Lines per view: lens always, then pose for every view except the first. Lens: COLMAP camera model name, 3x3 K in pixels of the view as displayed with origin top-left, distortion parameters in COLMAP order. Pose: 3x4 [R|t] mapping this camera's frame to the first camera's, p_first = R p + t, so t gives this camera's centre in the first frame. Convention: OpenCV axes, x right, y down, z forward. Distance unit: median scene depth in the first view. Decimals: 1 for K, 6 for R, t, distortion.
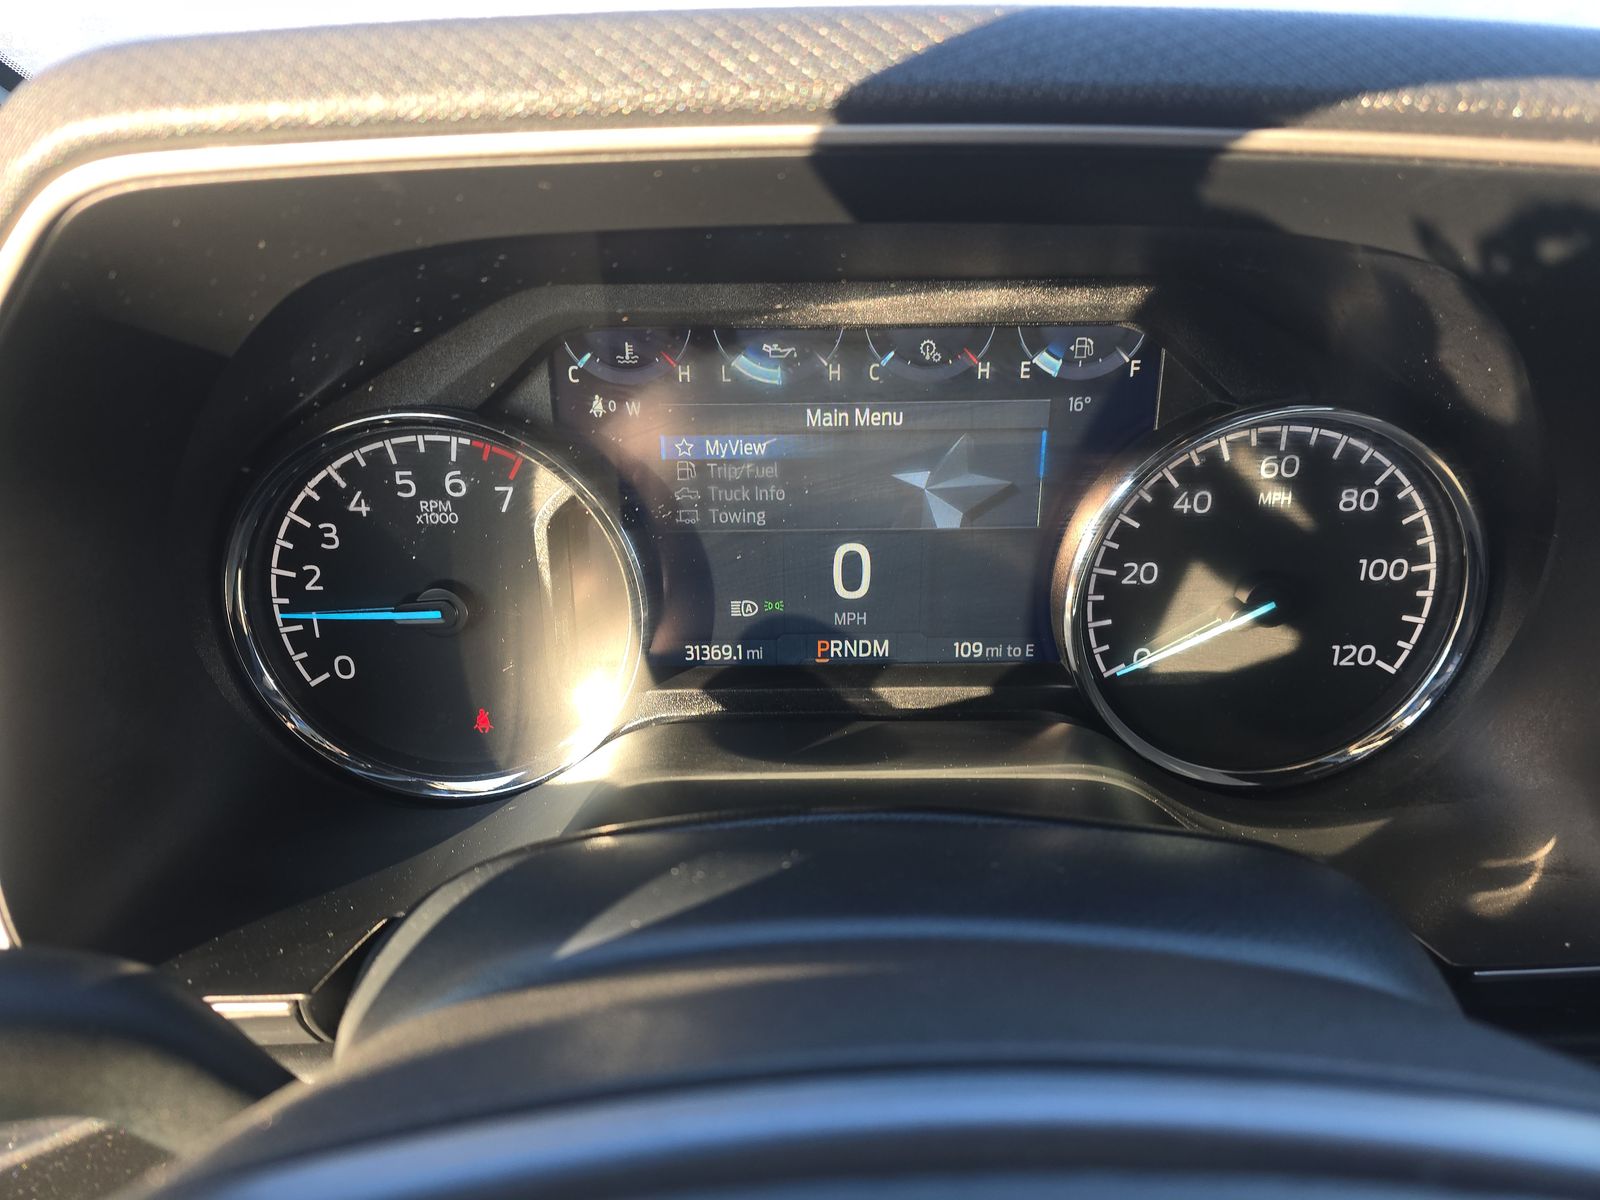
lens RADIAL K [[1046.8, 0, 800.0], [0, 1046.8, 600.0], [0, 0, 1]] dist [0.008283, -0.004919]
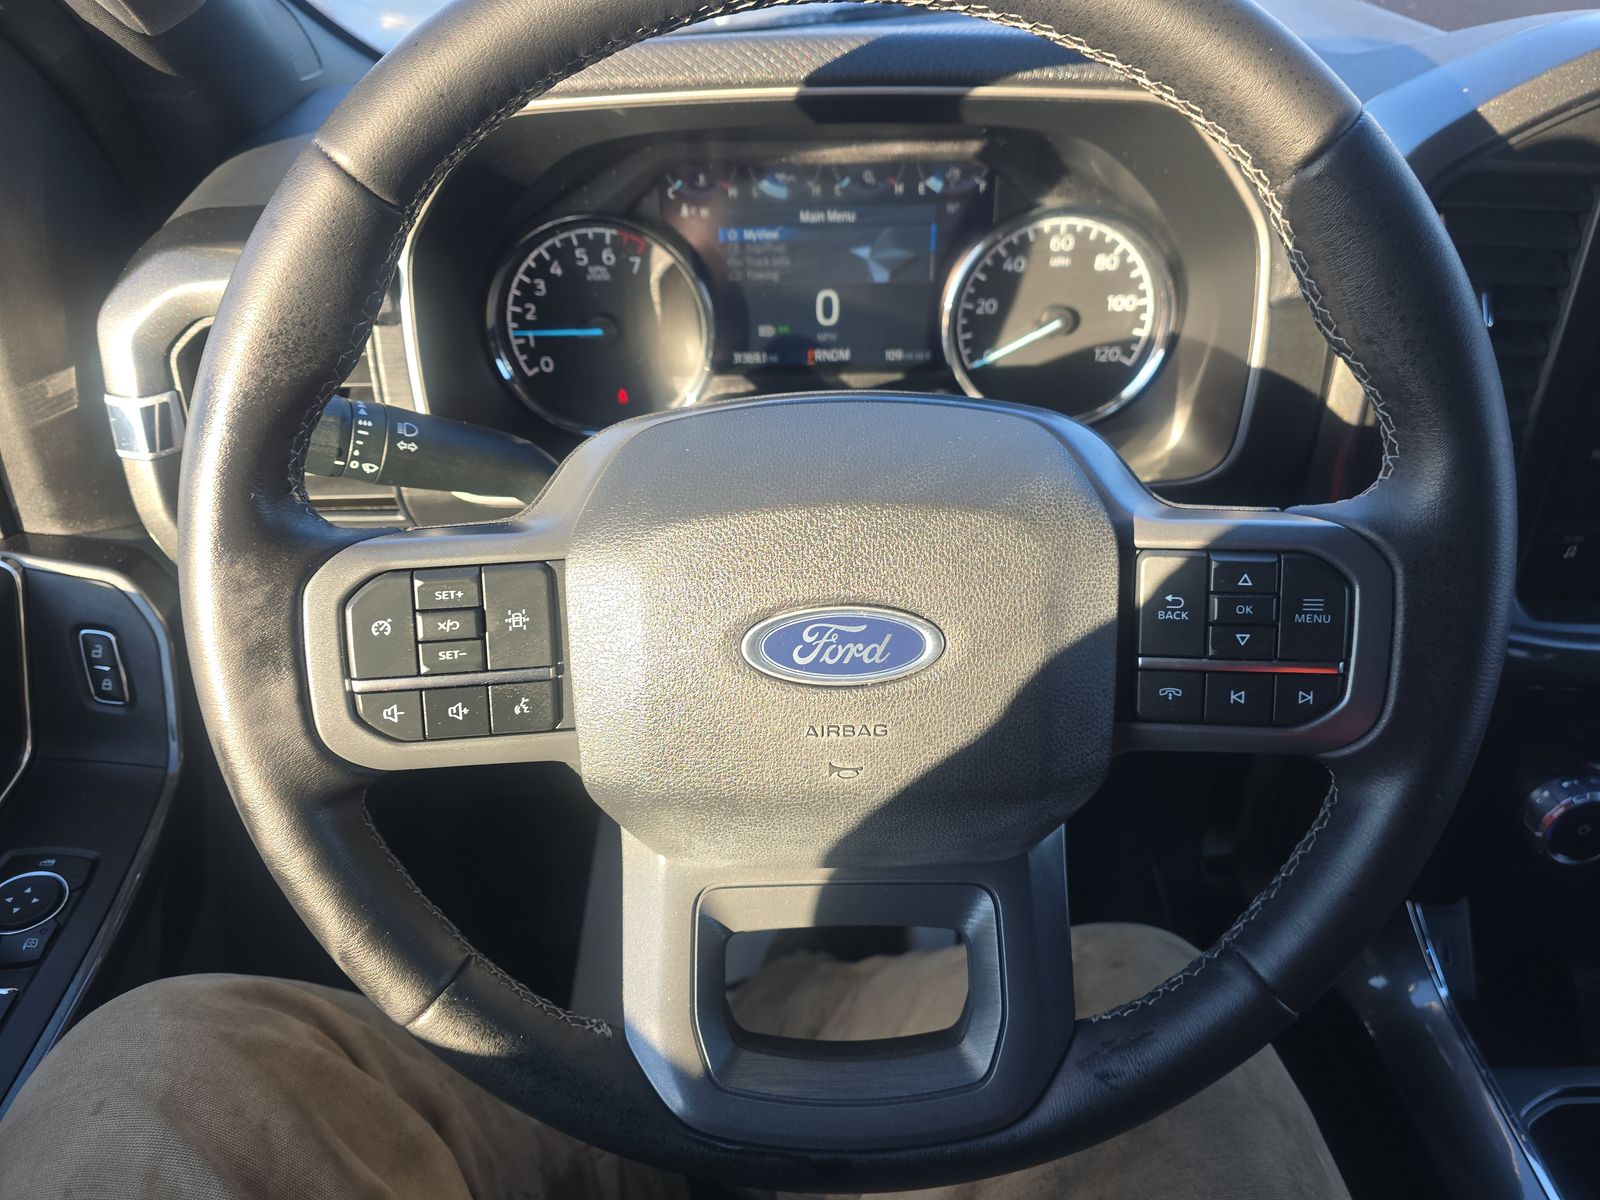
lens RADIAL K [[1046.8, 0, 800.0], [0, 1046.8, 600.0], [0, 0, 1]] dist [0.008283, -0.004919]
pose [[0.999884, -0.003030, -0.014950, 0.030046], [0.005416, 0.986727, 0.162297, 0.183309], [0.014260, -0.162359, 0.986629, -0.886865]]
